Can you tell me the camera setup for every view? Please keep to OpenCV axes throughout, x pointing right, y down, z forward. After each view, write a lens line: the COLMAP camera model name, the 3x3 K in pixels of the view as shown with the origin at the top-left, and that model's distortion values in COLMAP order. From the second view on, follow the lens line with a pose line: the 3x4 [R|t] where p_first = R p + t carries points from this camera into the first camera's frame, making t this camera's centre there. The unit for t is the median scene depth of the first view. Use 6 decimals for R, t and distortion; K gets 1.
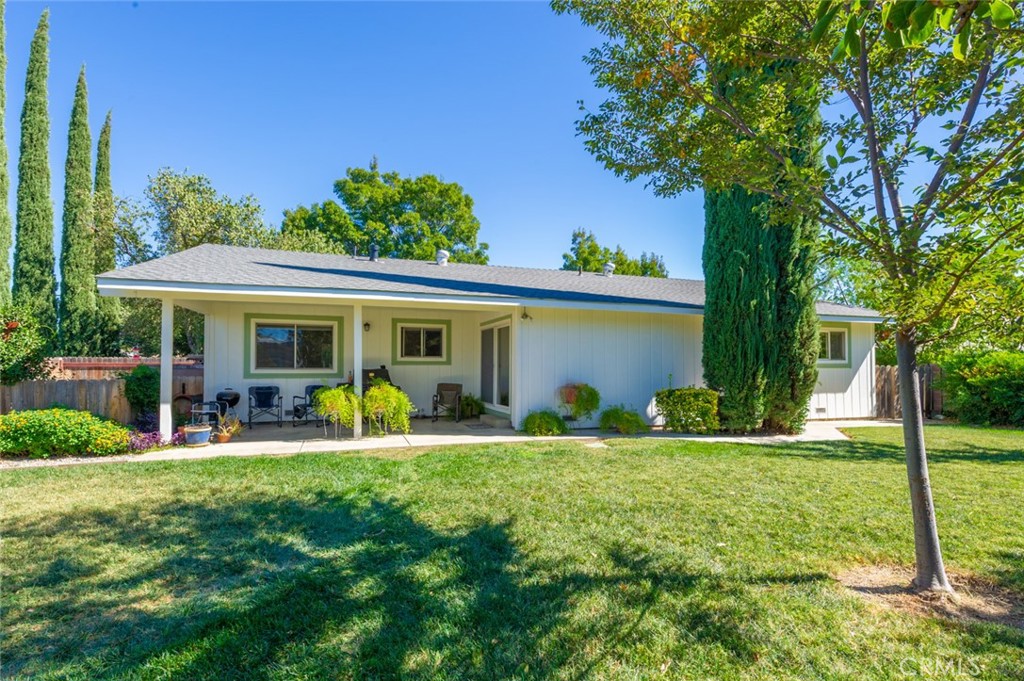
lens RADIAL K [[371.8, 0, 408.8], [0, 371.8, 368.9], [0, 0, 1]] dist [0.012272, -0.000005]
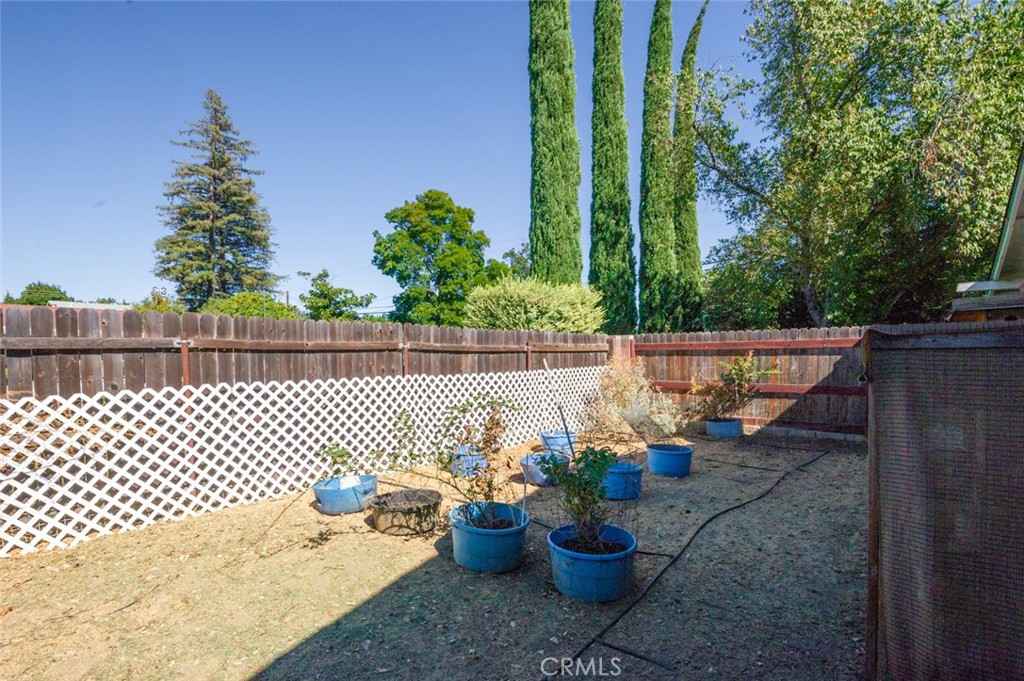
lens RADIAL K [[490.9, 0, 506.1], [0, 490.9, 339.9], [0, 0, 1]] dist [-0.000236, -0.000244]
pose [[0.513003, -0.029177, -0.857891, -0.276118], [0.006687, 0.999528, -0.029995, -0.000541], [0.858361, 0.009651, 0.512956, 0.331014]]
